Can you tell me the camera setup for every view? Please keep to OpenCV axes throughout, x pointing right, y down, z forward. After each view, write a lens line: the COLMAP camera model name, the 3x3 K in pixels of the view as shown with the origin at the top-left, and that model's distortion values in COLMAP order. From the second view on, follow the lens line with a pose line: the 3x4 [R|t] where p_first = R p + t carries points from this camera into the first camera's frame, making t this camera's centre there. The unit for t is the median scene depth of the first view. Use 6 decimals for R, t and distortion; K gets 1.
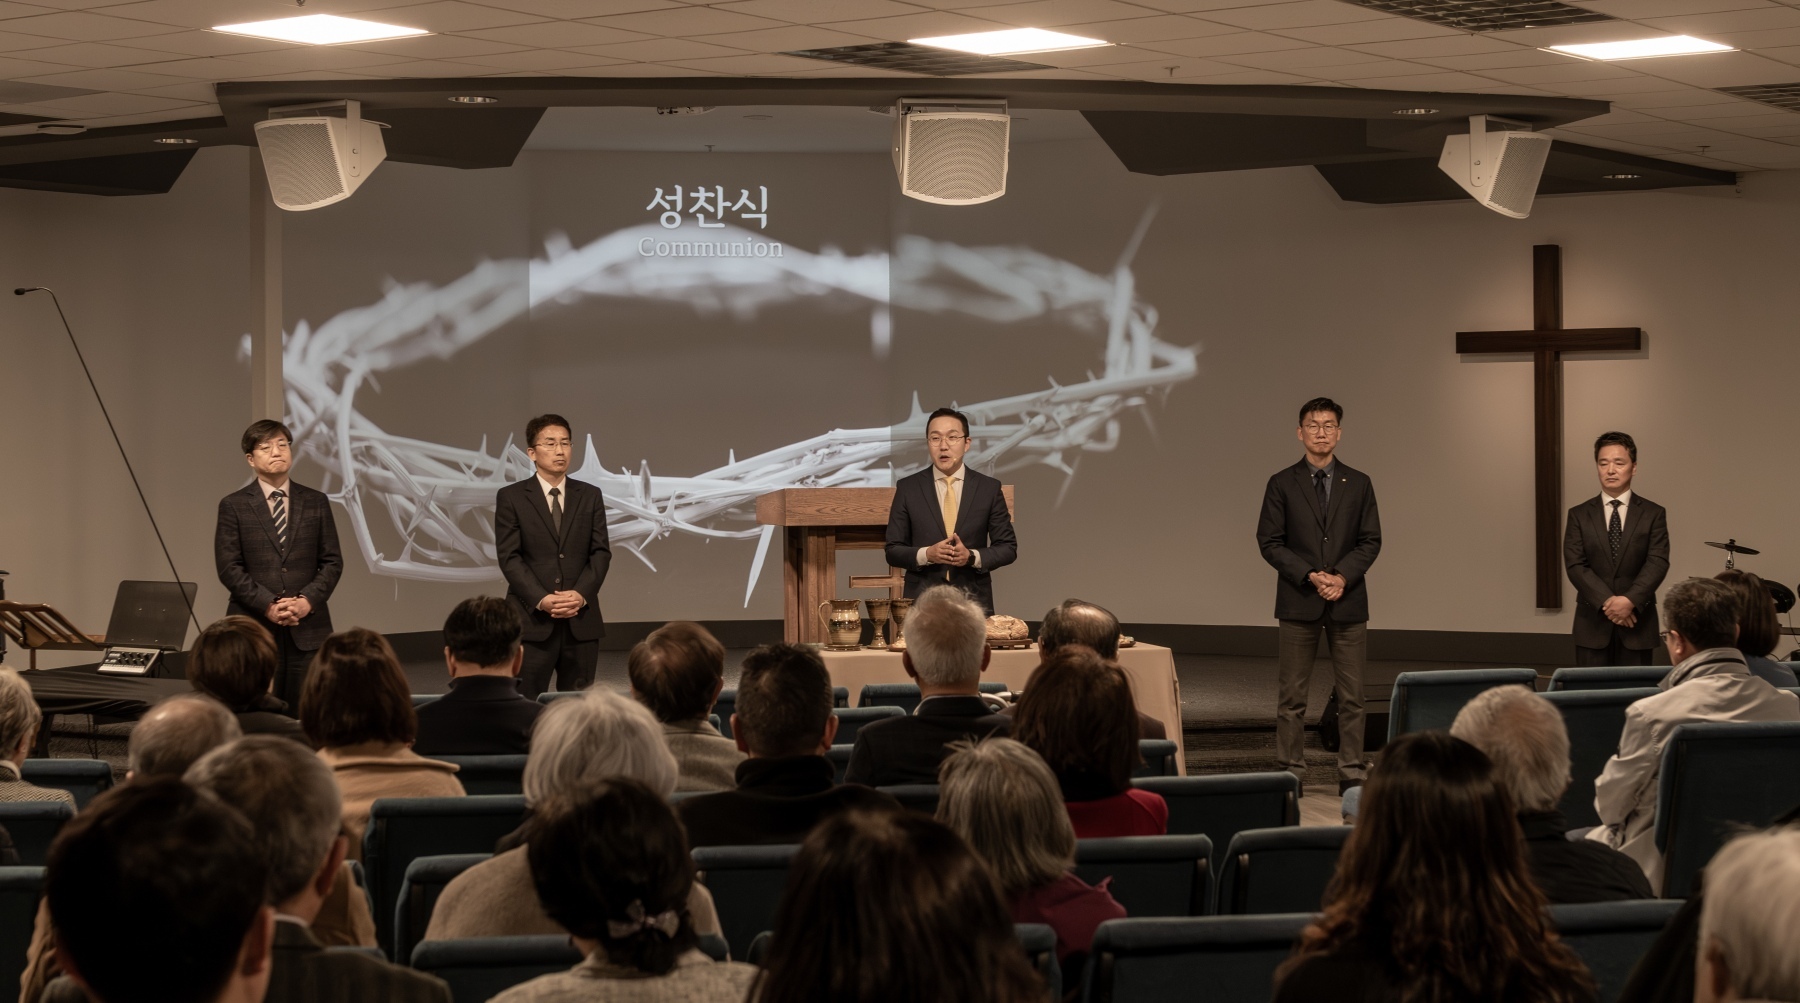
lens RADIAL K [[3121.6, 0, 887.3], [0, 3121.6, 494.8], [0, 0, 1]] dist [-0.053745, 0.000000]
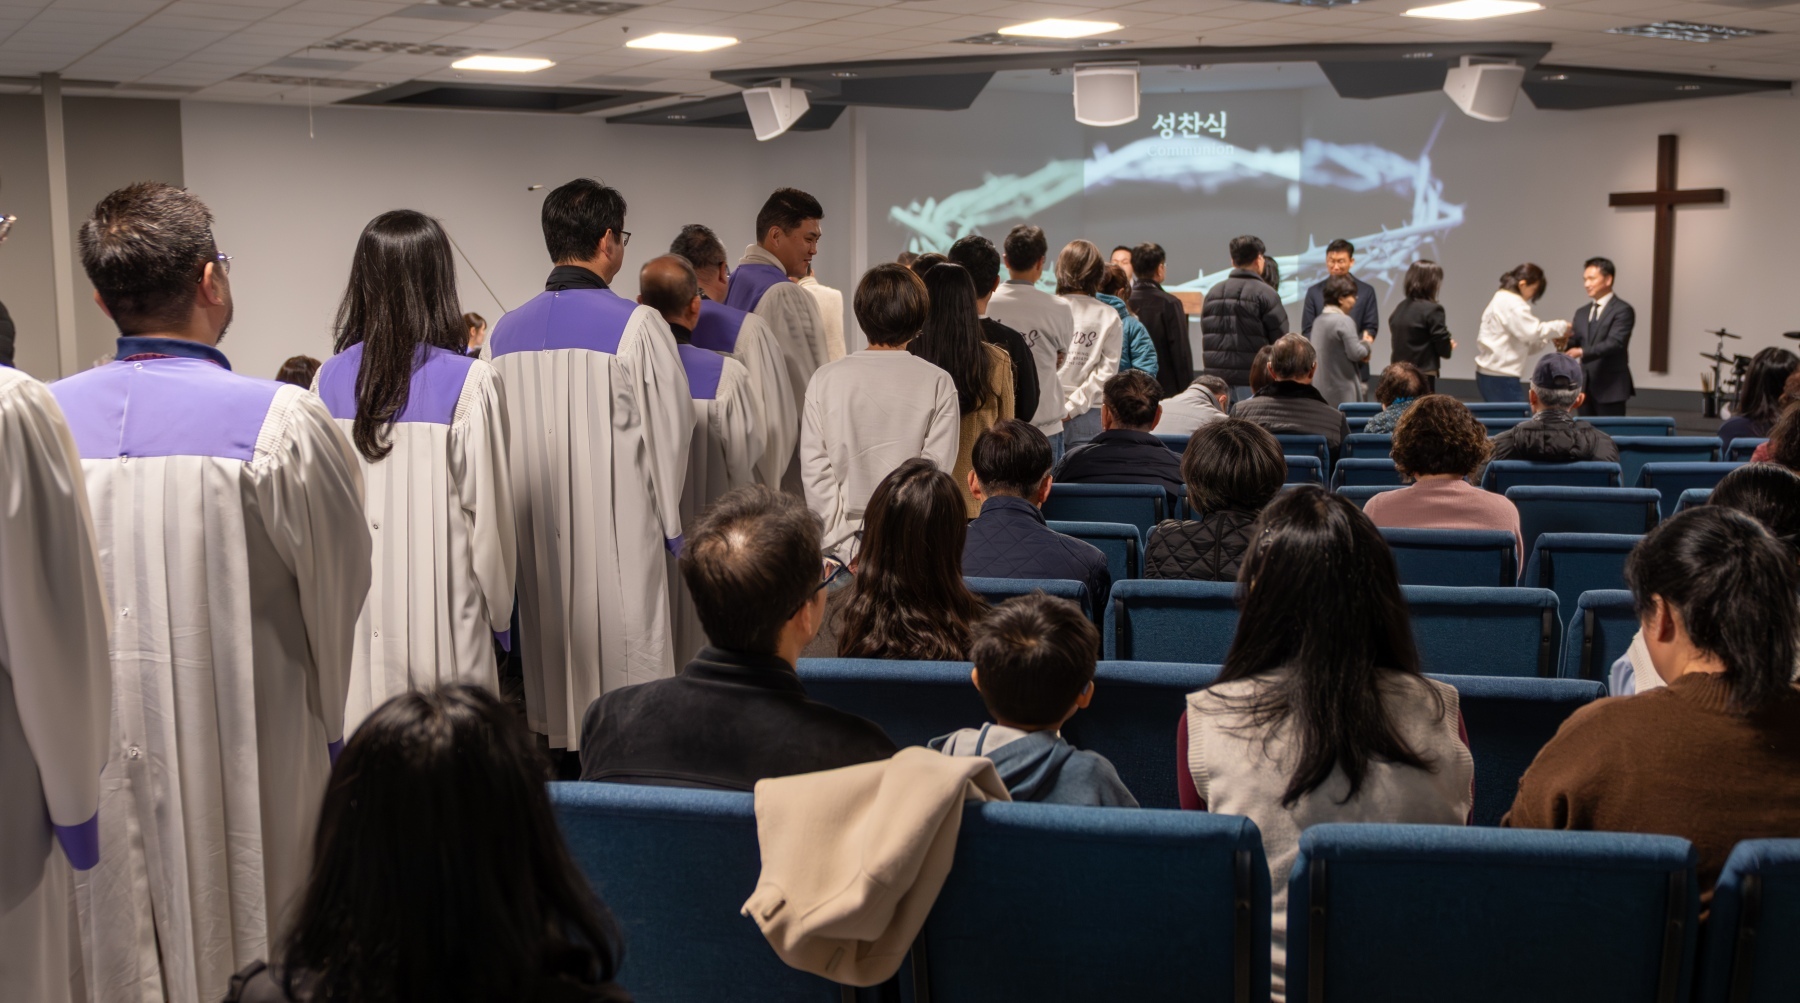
lens RADIAL K [[1805.4, 0, 914.3], [0, 1805.4, 508.2], [0, 0, 1]] dist [-0.007018, 0.000000]
pose [[0.921510, 0.048709, -0.385289, 0.198785], [-0.003332, 0.993058, 0.117576, -0.000550], [0.388341, -0.107064, 0.915275, 0.022775]]
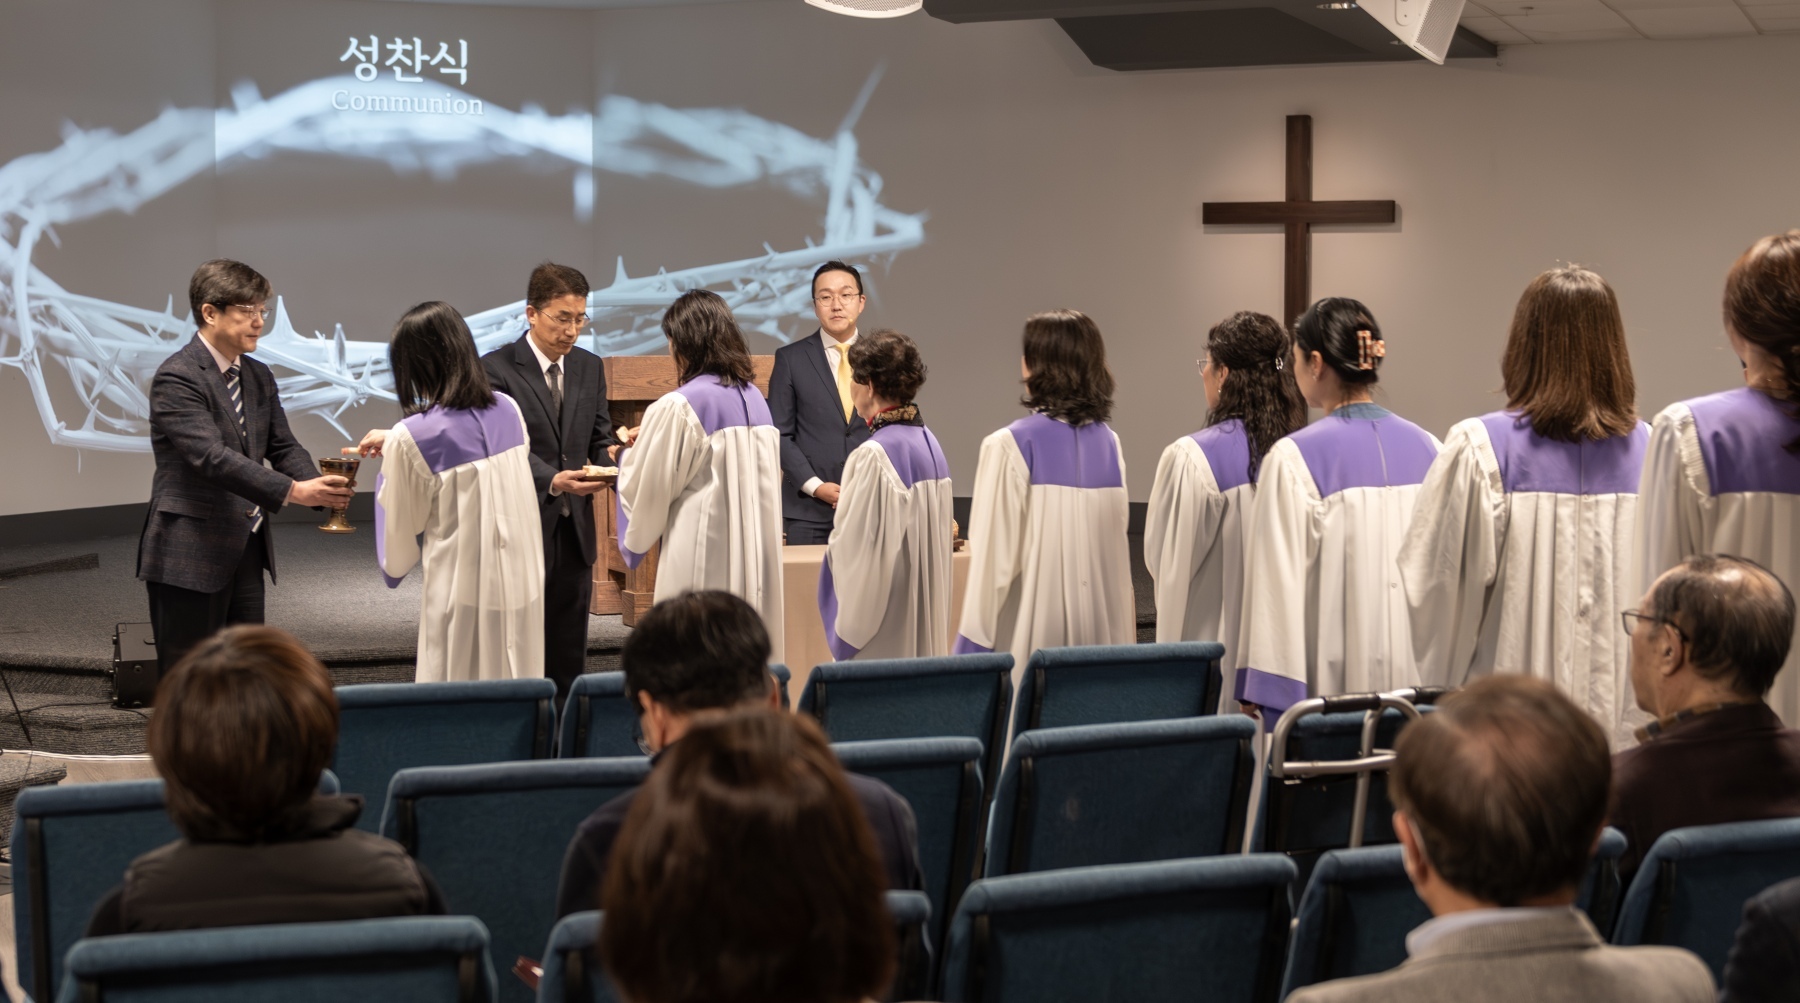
lens RADIAL K [[2558.2, 0, 903.0], [0, 2558.2, 501.5], [0, 0, 1]] dist [-0.019131, 0.000000]
pose [[0.979635, -0.003216, 0.200761, -0.067712], [-0.007705, 0.998533, 0.053593, -0.000106], [-0.200639, -0.054048, 0.978173, 0.201083]]
